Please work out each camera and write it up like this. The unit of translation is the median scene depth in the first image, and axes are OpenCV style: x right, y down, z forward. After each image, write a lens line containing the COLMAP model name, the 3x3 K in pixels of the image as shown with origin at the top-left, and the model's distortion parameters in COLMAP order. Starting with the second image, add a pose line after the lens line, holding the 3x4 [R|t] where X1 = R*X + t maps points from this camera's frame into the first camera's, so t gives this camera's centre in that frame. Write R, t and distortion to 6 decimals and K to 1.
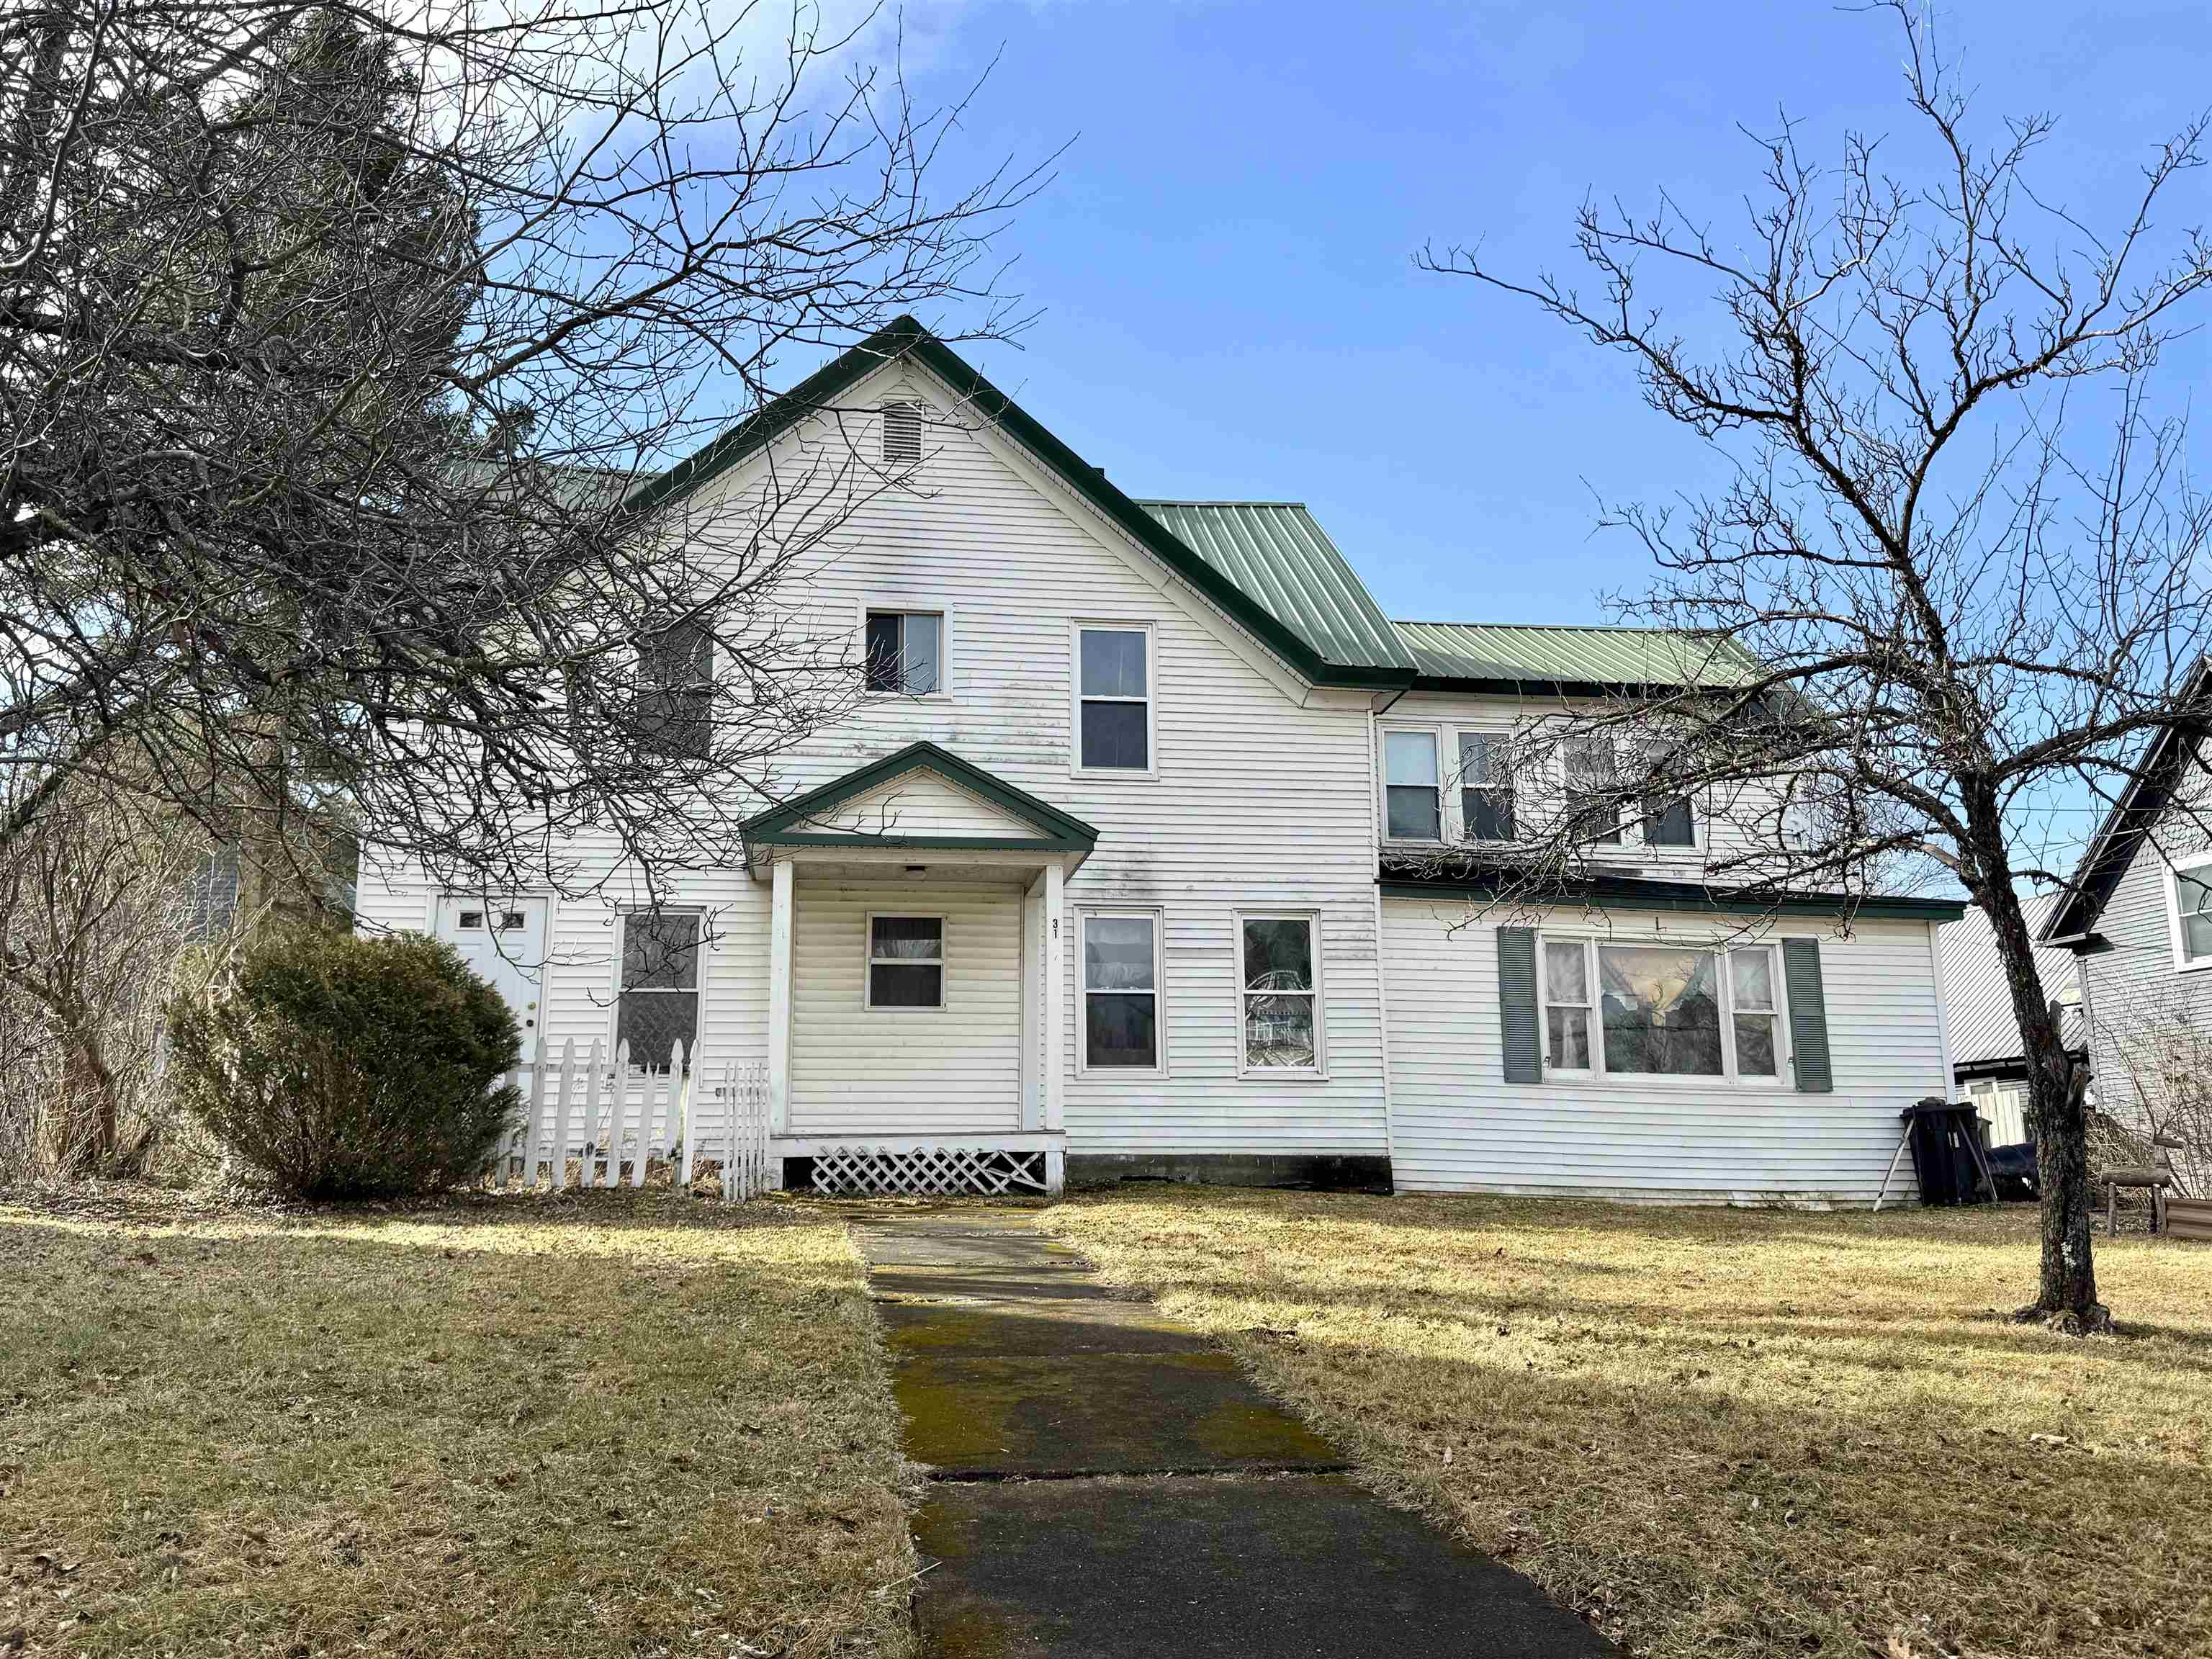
lens RADIAL K [[1798.8, 0, 1106.0], [0, 1798.8, 829.5], [0, 0, 1]] dist [0.116584, -0.000471]
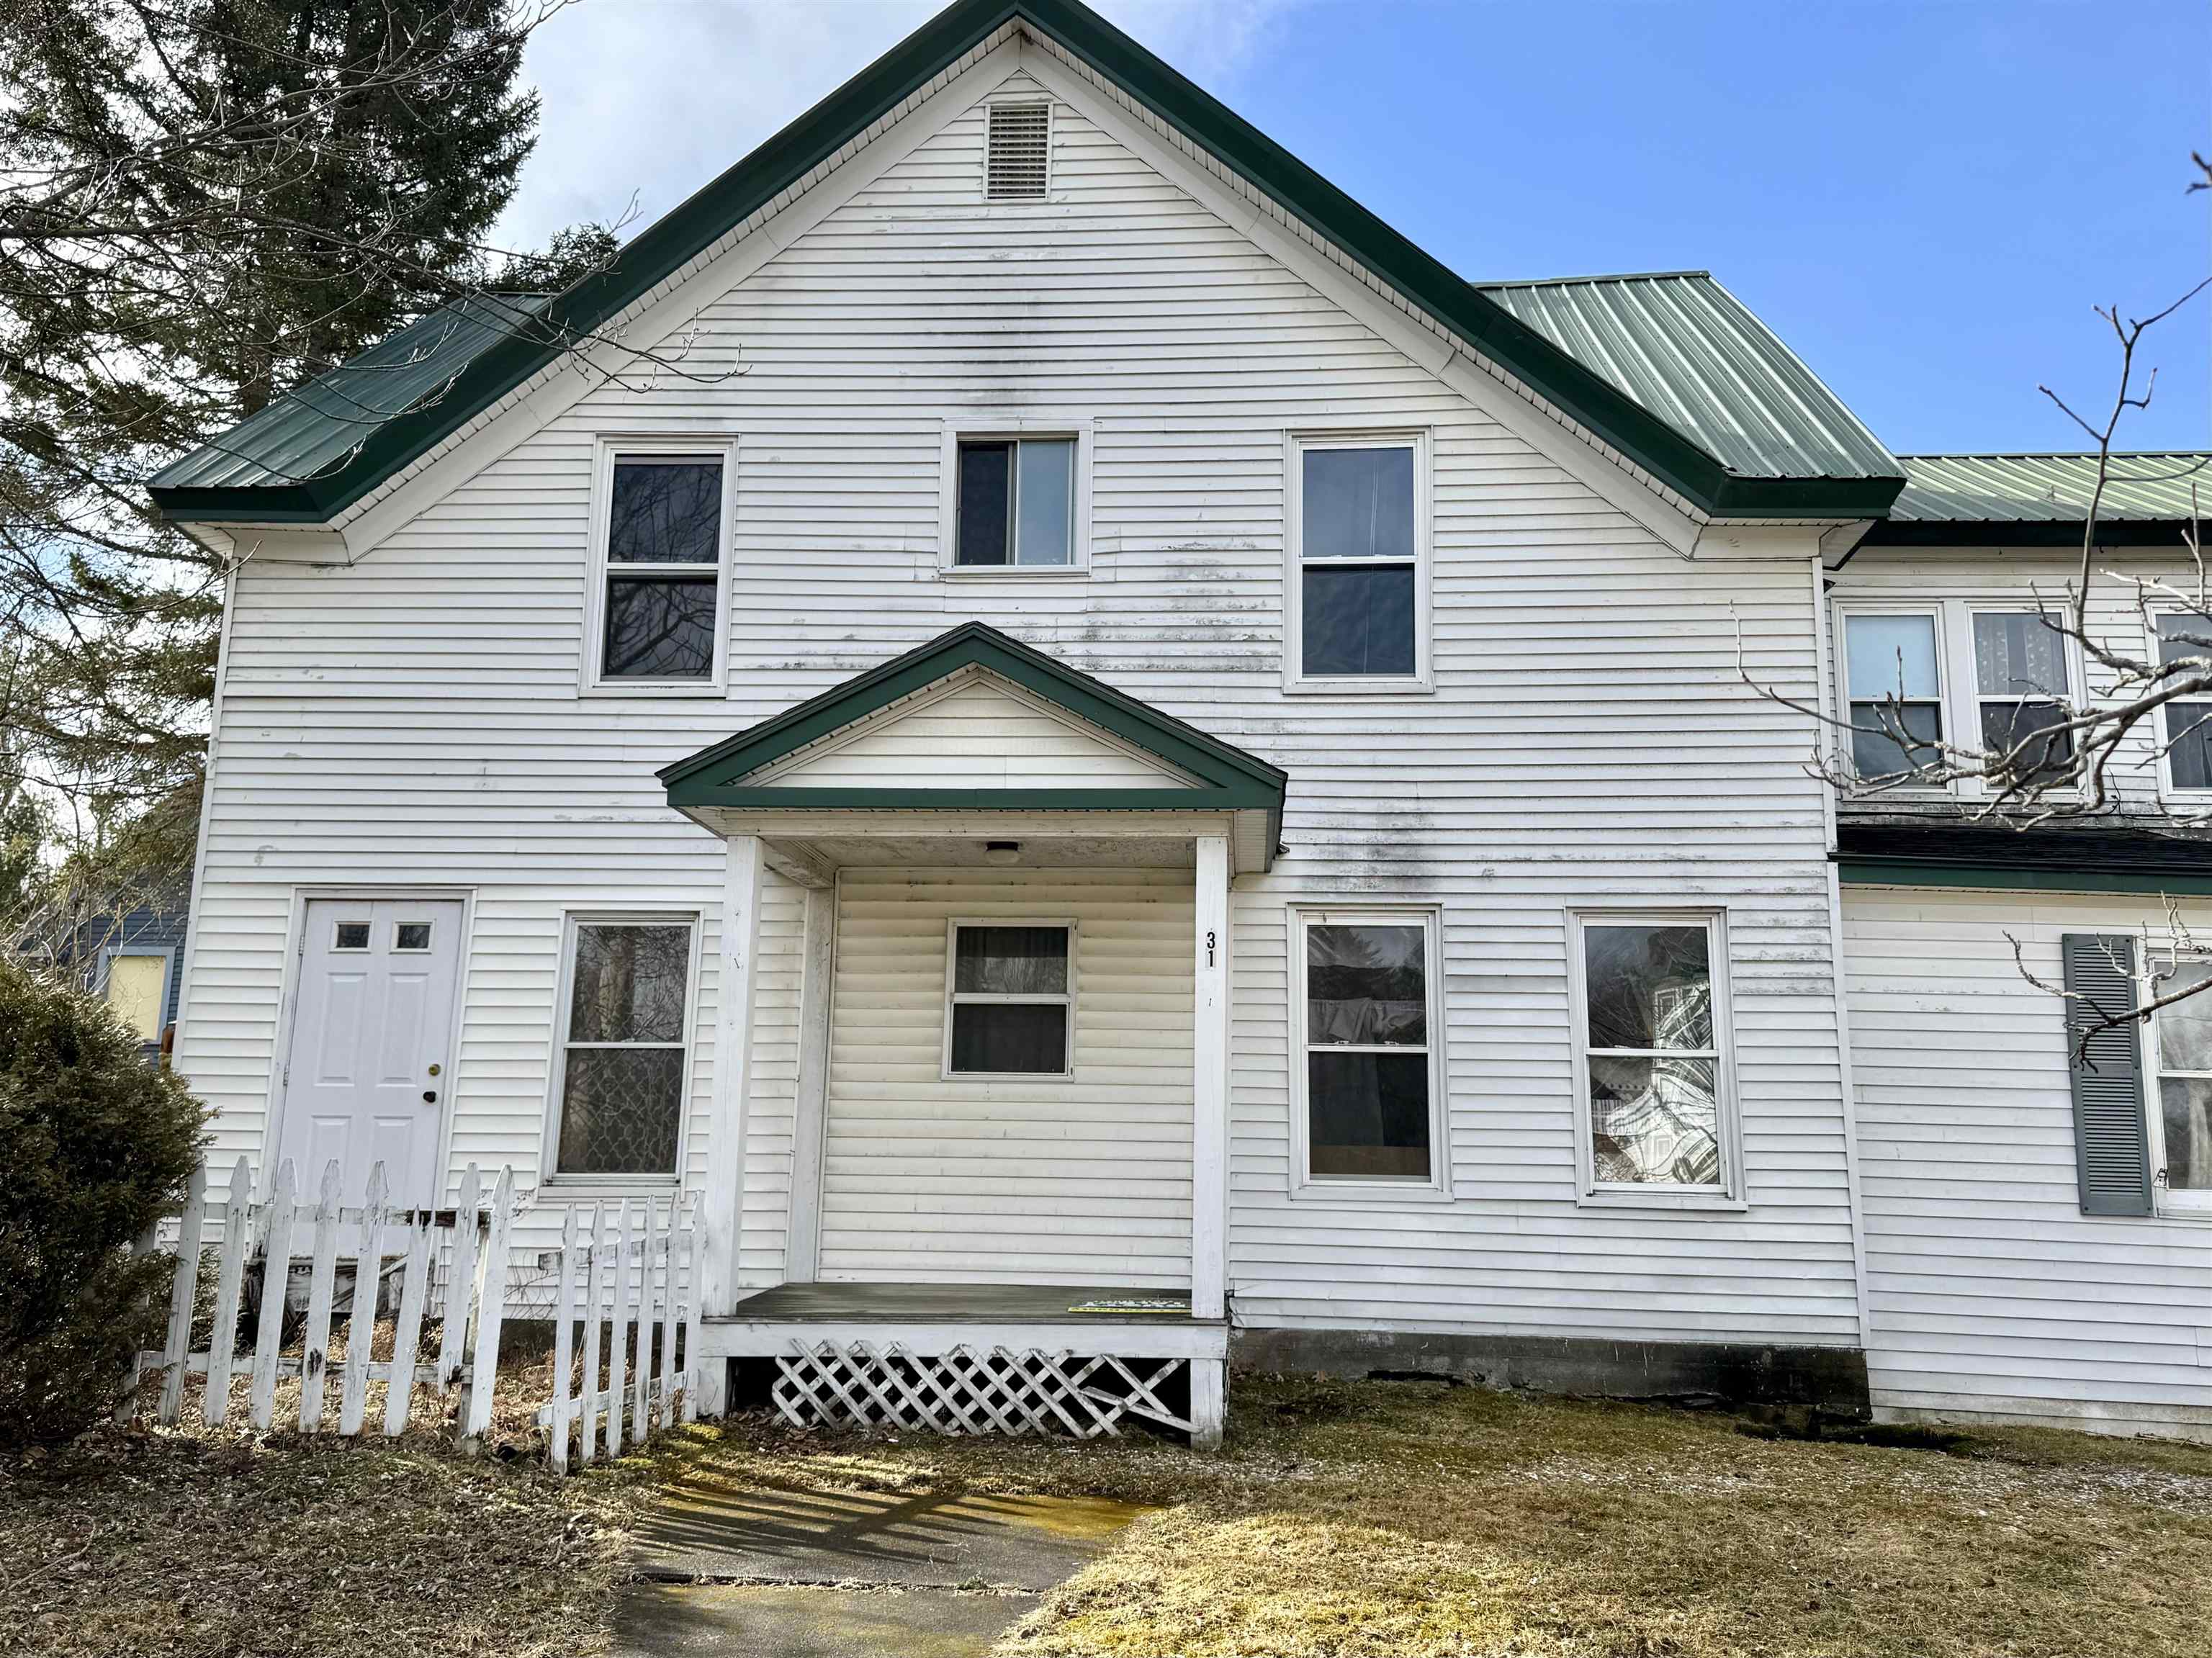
lens RADIAL K [[1899.6, 0, 1106.0], [0, 1899.6, 829.0], [0, 0, 1]] dist [0.190406, -0.404813]
pose [[0.975994, -0.017599, -0.217086, 0.060627], [0.019834, 0.999770, 0.008119, 0.010643], [0.216893, -0.012230, 0.976119, 0.363991]]
